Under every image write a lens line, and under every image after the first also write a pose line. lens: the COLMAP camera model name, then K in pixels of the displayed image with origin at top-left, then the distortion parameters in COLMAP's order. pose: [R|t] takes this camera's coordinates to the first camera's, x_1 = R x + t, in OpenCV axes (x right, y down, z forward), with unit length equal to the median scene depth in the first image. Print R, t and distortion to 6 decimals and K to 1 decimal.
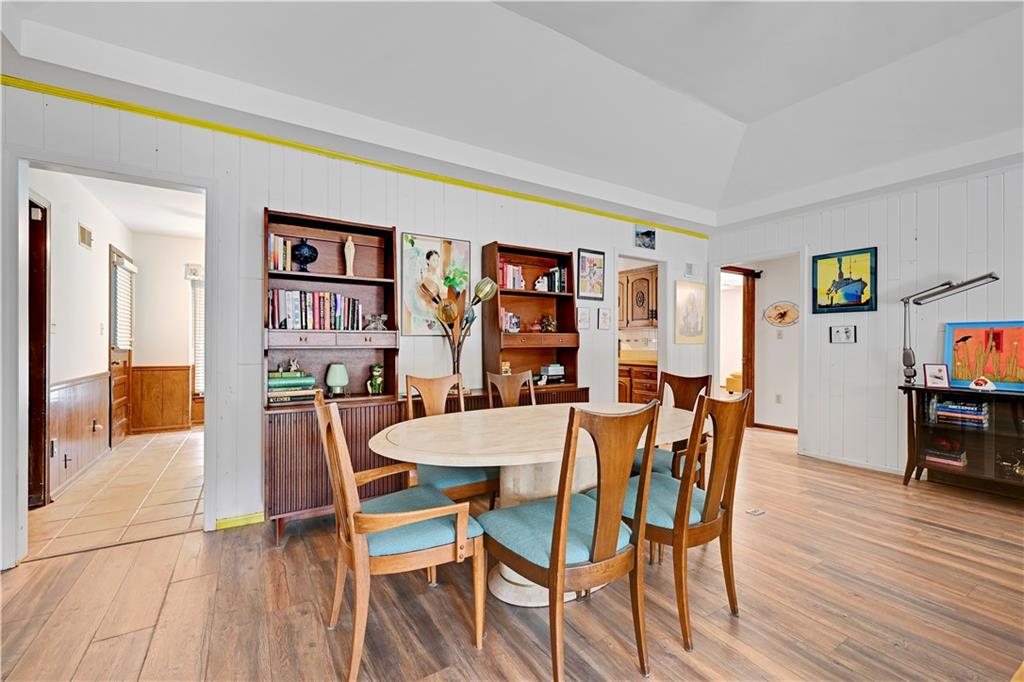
lens RADIAL K [[408.1, 0, 491.0], [0, 408.1, 345.0], [0, 0, 1]] dist [0.002912, 0.000147]
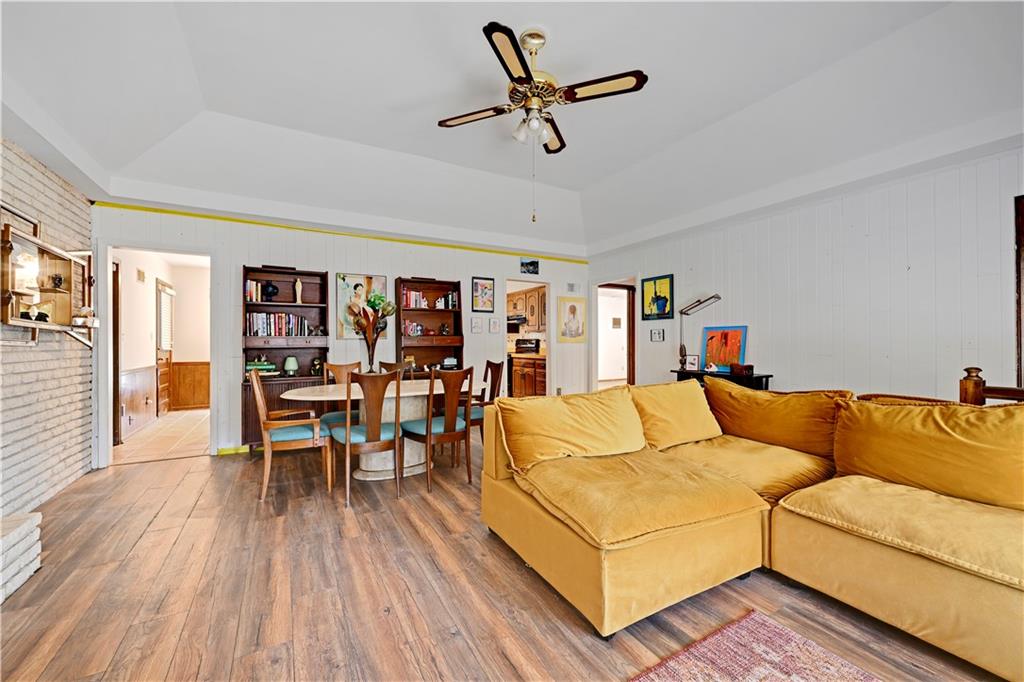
lens RADIAL K [[408.1, 0, 509.8], [0, 408.1, 342.8], [0, 0, 1]] dist [0.002912, 0.000147]
pose [[0.999214, -0.008329, -0.038761, 0.466516], [0.008148, 0.999955, -0.004820, 0.003702], [0.038799, 0.004501, 0.999237, -0.497248]]
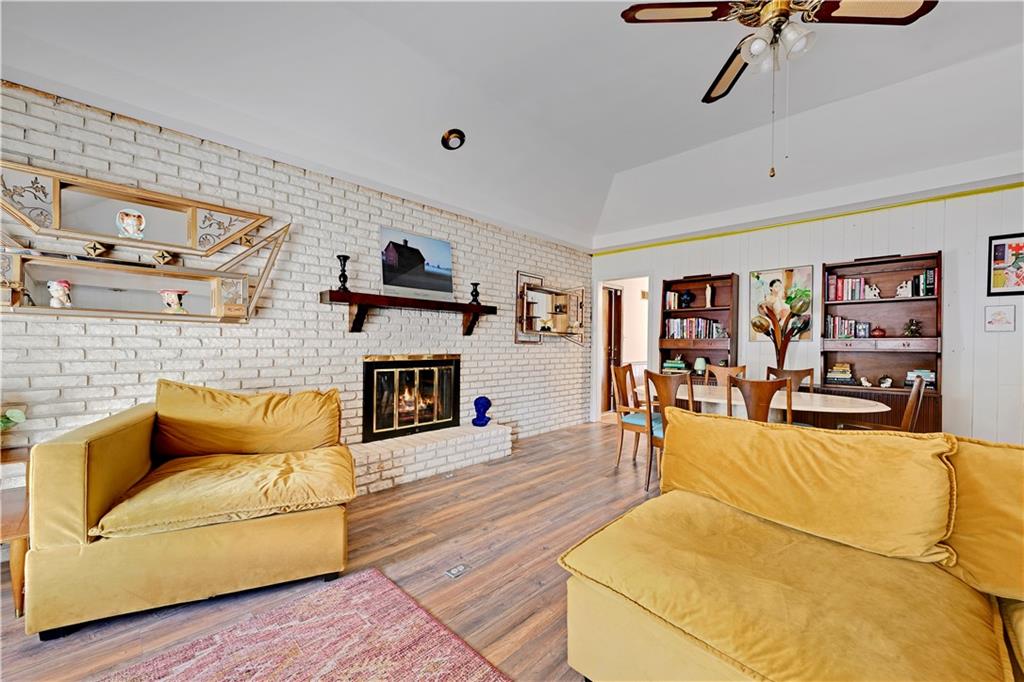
lens RADIAL K [[408.1, 0, 504.5], [0, 408.1, 346.8], [0, 0, 1]] dist [0.002912, 0.000147]
pose [[0.236521, 0.007461, -0.971598, 0.942351], [-0.015698, 0.999869, 0.003857, 0.004503], [0.971500, 0.014340, 0.236607, -0.203163]]
